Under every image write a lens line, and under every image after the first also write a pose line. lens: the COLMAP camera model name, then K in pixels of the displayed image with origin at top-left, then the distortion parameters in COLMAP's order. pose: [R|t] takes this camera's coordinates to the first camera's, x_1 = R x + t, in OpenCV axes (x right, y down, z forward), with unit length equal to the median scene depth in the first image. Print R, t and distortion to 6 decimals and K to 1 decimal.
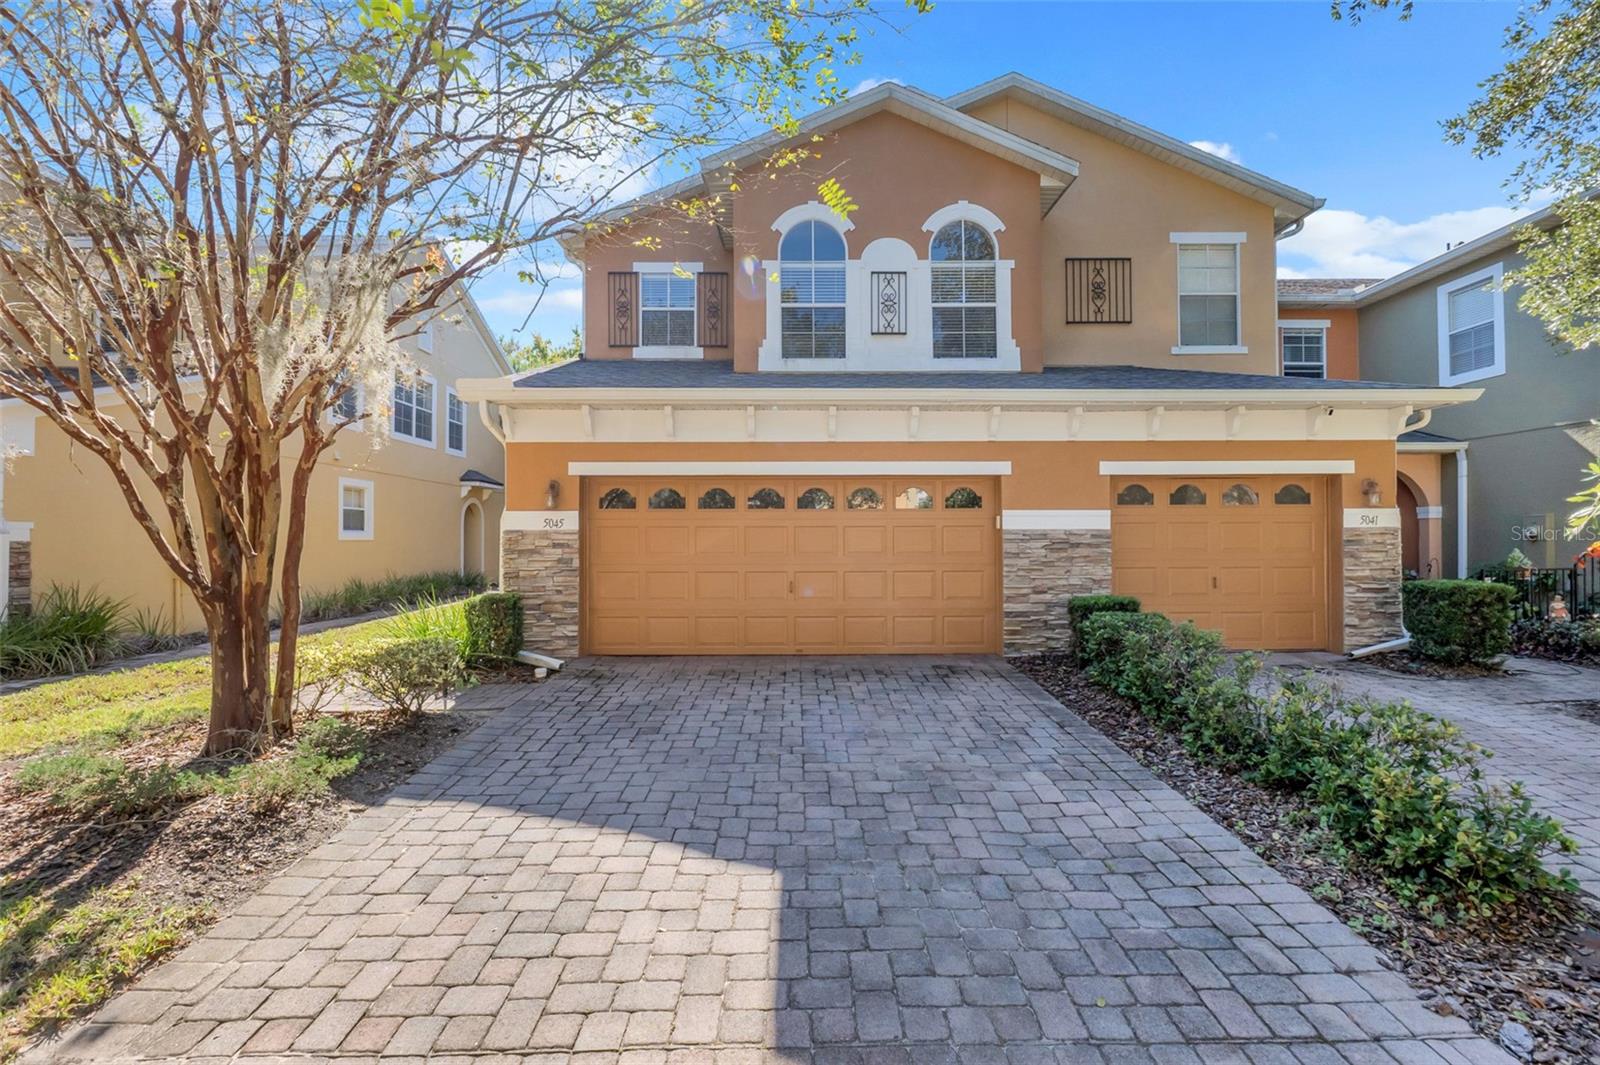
lens RADIAL K [[727.0, 0, 766.7], [0, 727.0, 524.2], [0, 0, 1]] dist [-0.008875, 0.000820]
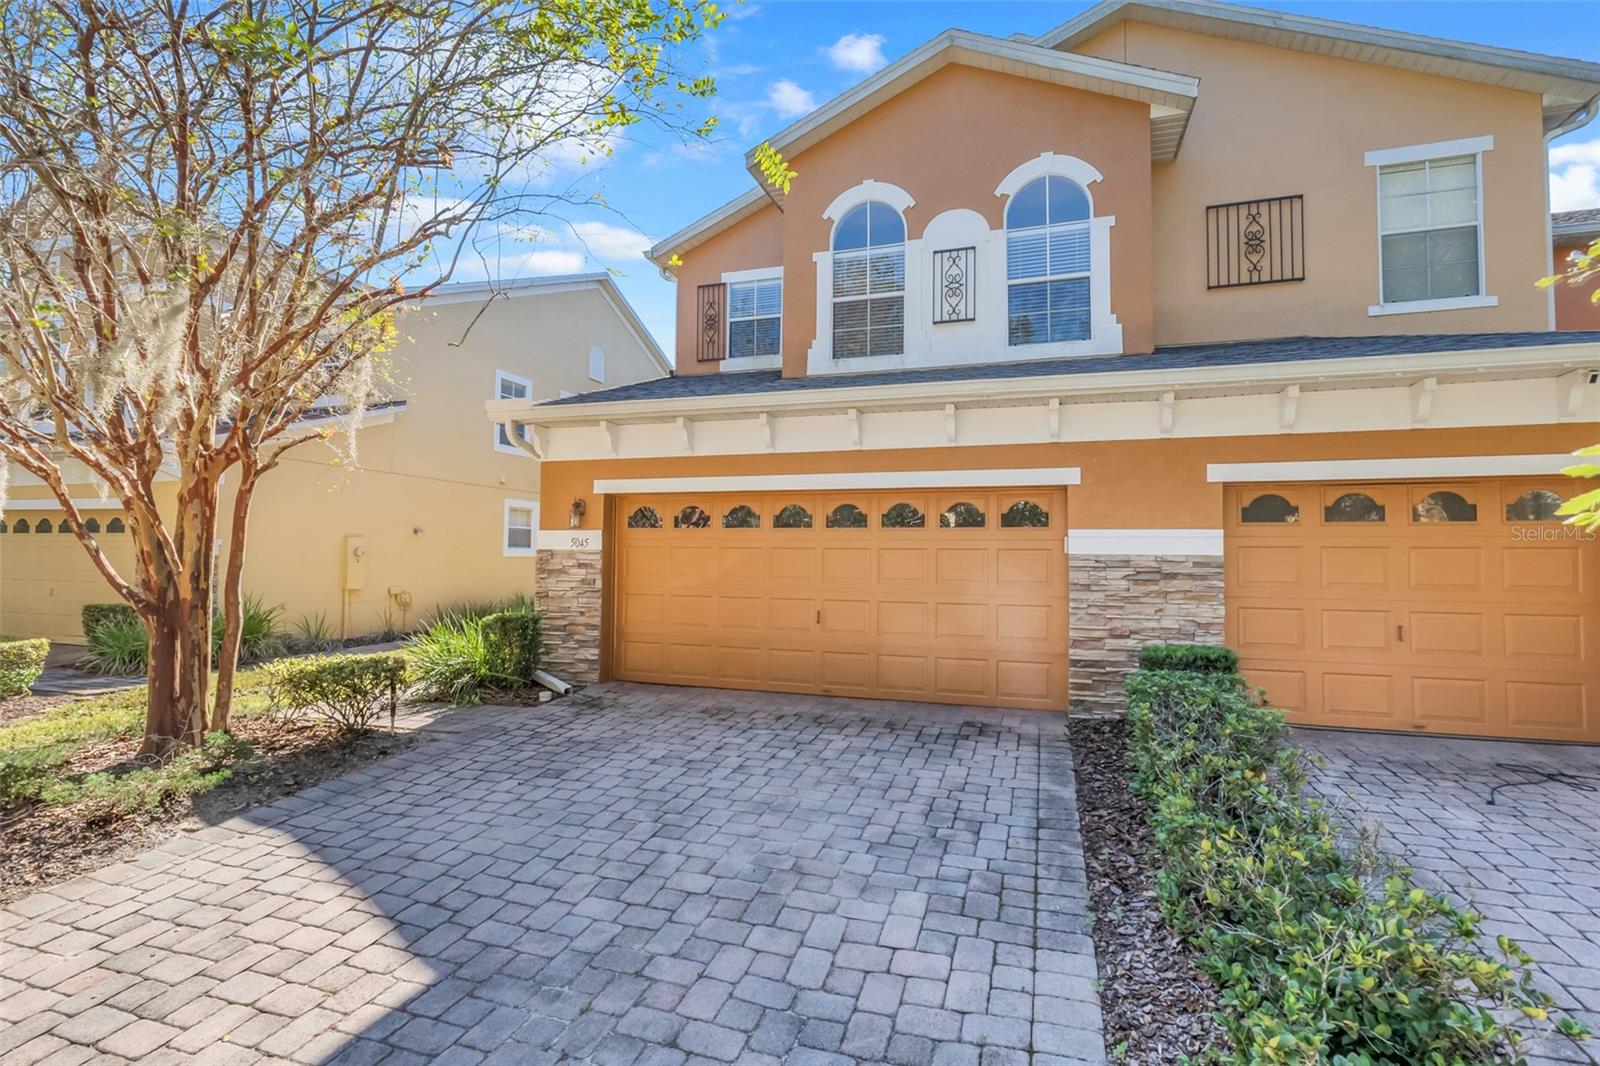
lens RADIAL K [[727.0, 0, 797.4], [0, 727.0, 523.4], [0, 0, 1]] dist [-0.008875, 0.000820]
pose [[0.950188, -0.002170, -0.311671, 0.288953], [-0.005891, 0.999672, -0.024919, -0.004415], [0.311623, 0.025514, 0.949863, 0.160890]]
